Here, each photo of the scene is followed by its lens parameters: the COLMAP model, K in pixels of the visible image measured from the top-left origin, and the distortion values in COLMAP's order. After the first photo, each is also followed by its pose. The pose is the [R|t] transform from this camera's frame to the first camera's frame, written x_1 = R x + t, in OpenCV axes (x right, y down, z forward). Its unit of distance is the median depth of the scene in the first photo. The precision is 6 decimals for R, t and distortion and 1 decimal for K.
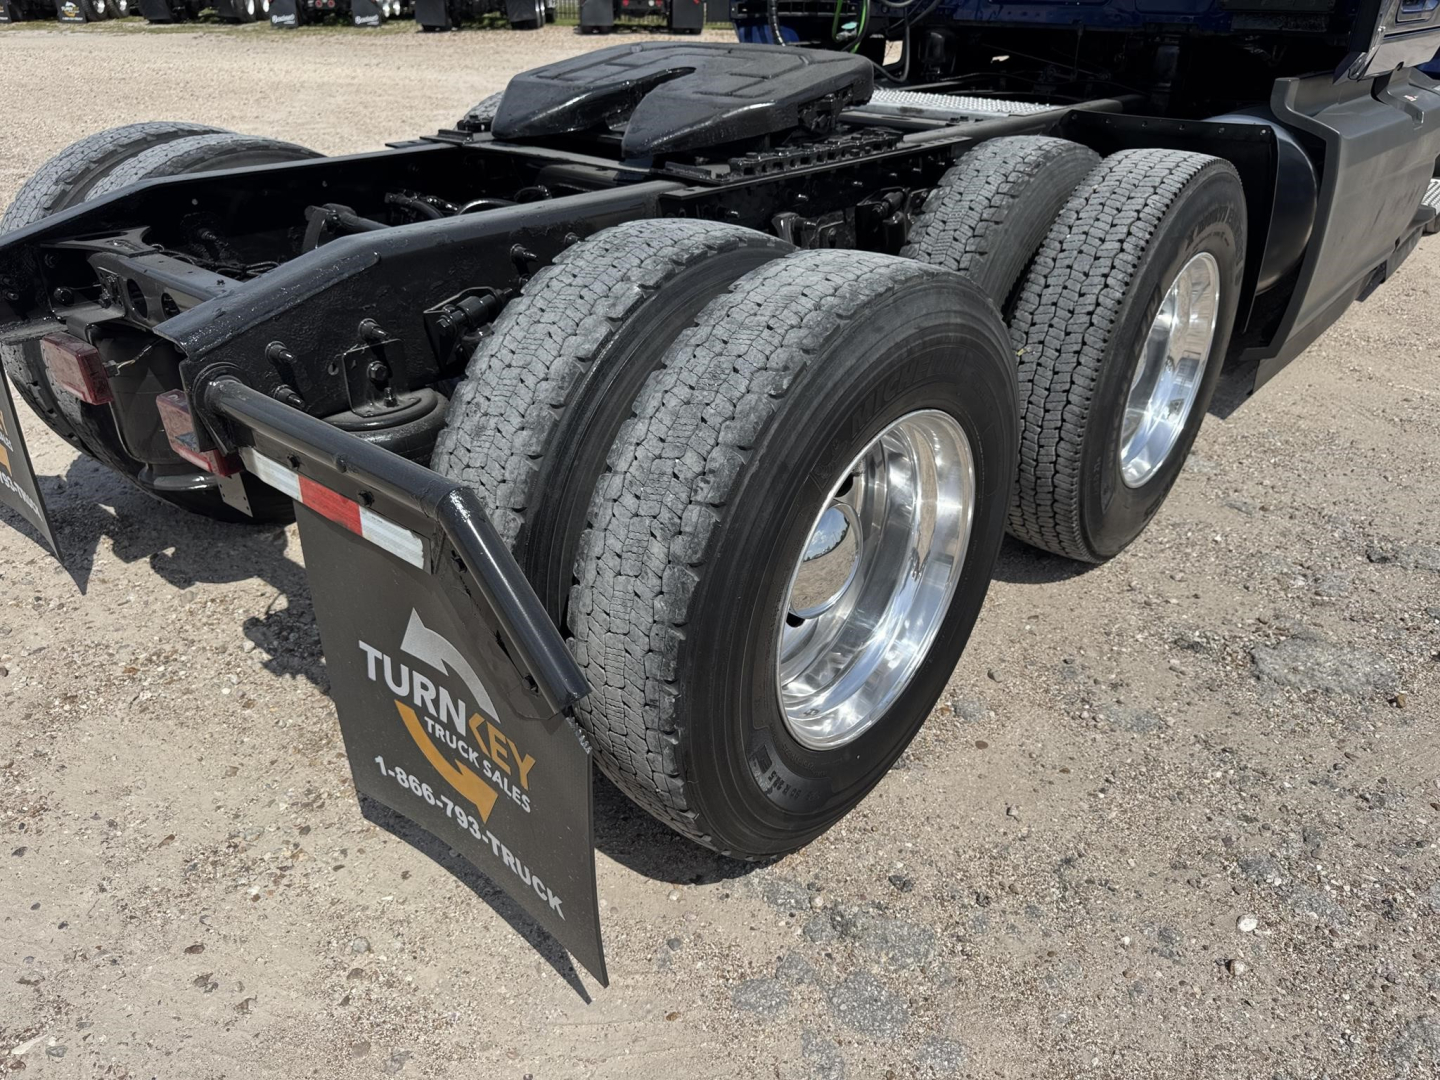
lens RADIAL K [[1028.8, 0, 737.0], [0, 1028.8, 539.2], [0, 0, 1]] dist [0.035873, -0.039959]
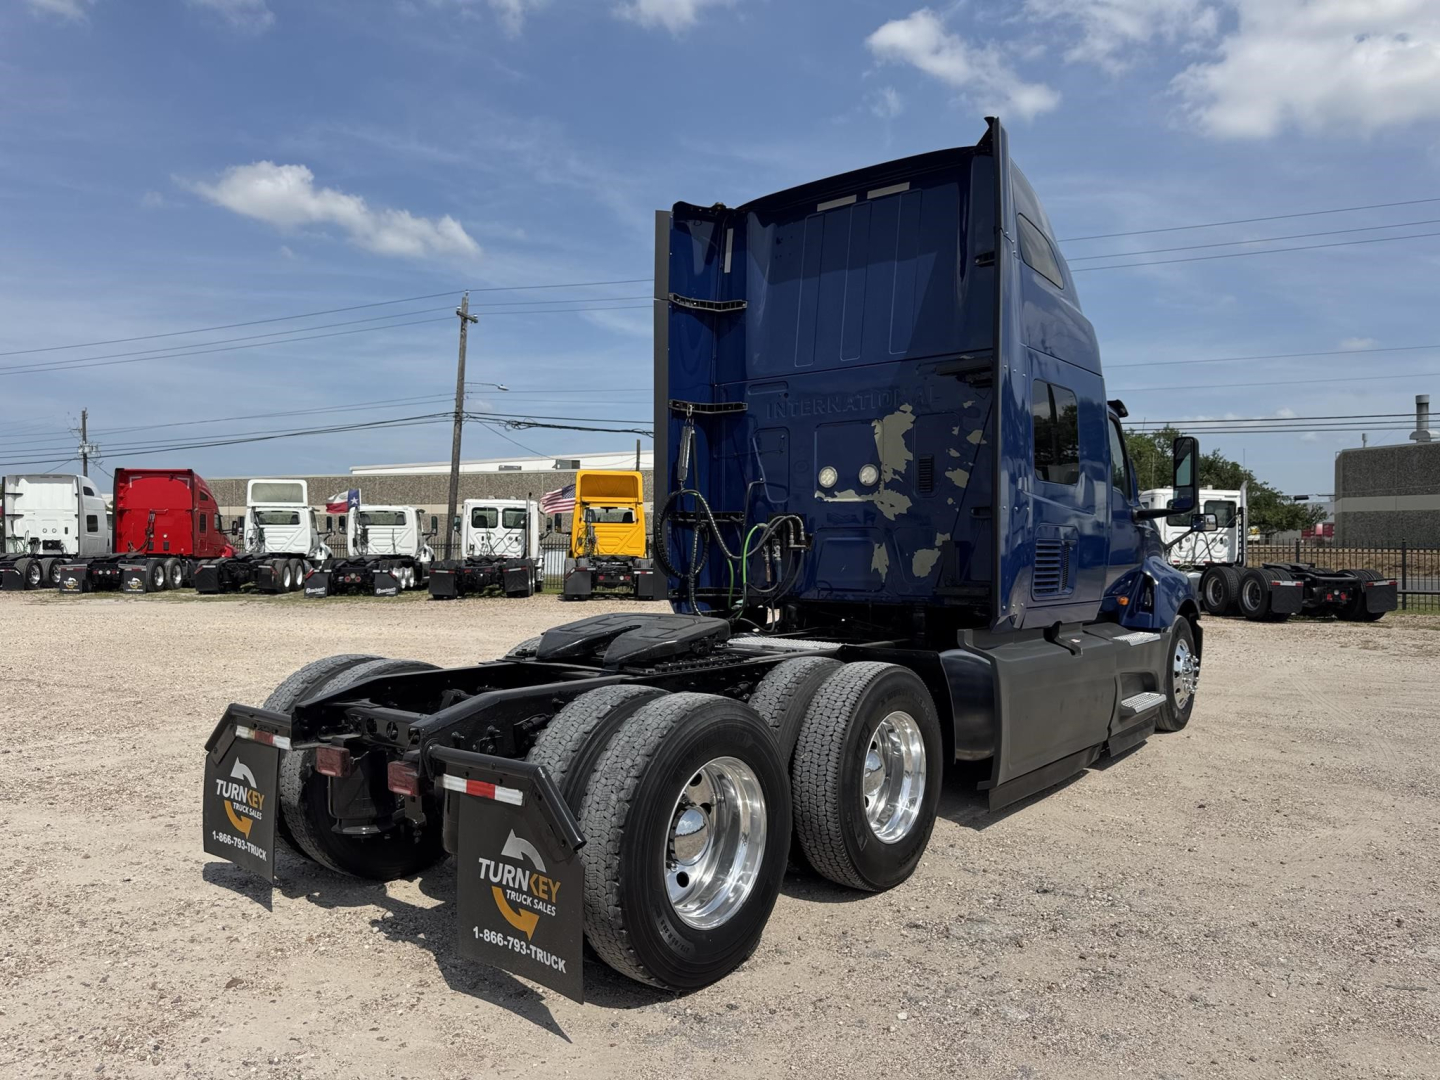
lens RADIAL K [[1028.8, 0, 716.6], [0, 1028.8, 554.7], [0, 0, 1]] dist [0.035873, -0.039959]
pose [[0.999840, -0.002751, 0.017671, 0.081346], [0.010820, 0.879771, -0.475275, 0.424595], [-0.014239, 0.475390, 0.879660, -0.933998]]
